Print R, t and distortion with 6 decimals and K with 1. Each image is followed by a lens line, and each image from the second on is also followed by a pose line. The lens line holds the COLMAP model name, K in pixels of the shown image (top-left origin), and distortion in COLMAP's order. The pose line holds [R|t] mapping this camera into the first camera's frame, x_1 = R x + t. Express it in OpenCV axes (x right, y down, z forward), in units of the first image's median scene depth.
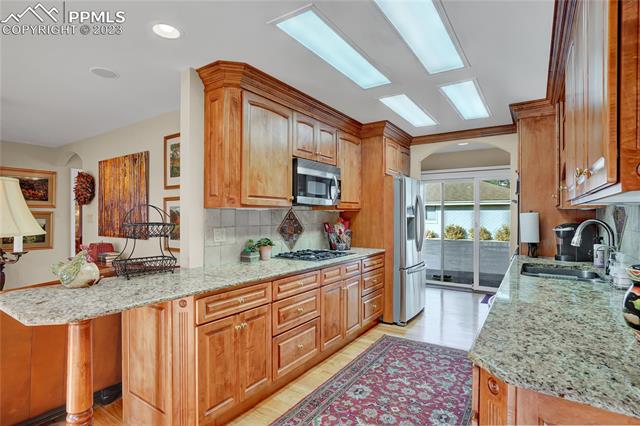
lens RADIAL K [[326.0, 0, 320.1], [0, 326.0, 216.7], [0, 0, 1]] dist [-0.023631, -0.000125]
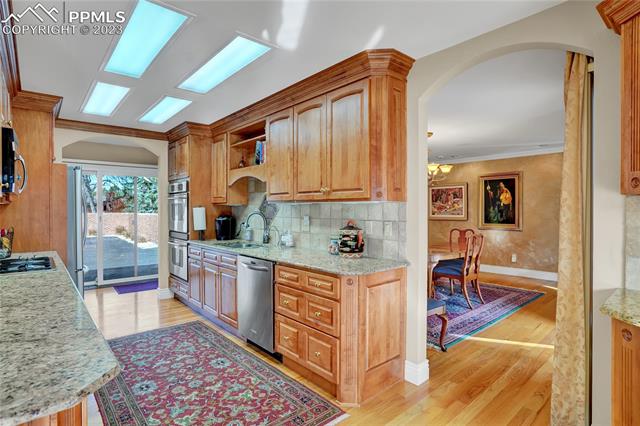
lens RADIAL K [[326.0, 0, 320.1], [0, 326.0, 210.5], [0, 0, 1]] dist [-0.023631, -0.000125]
pose [[0.257307, -0.004405, 0.966320, -0.610690], [0.007796, 0.999967, 0.002483, 0.000689], [-0.966298, 0.006895, 0.257332, 0.199101]]
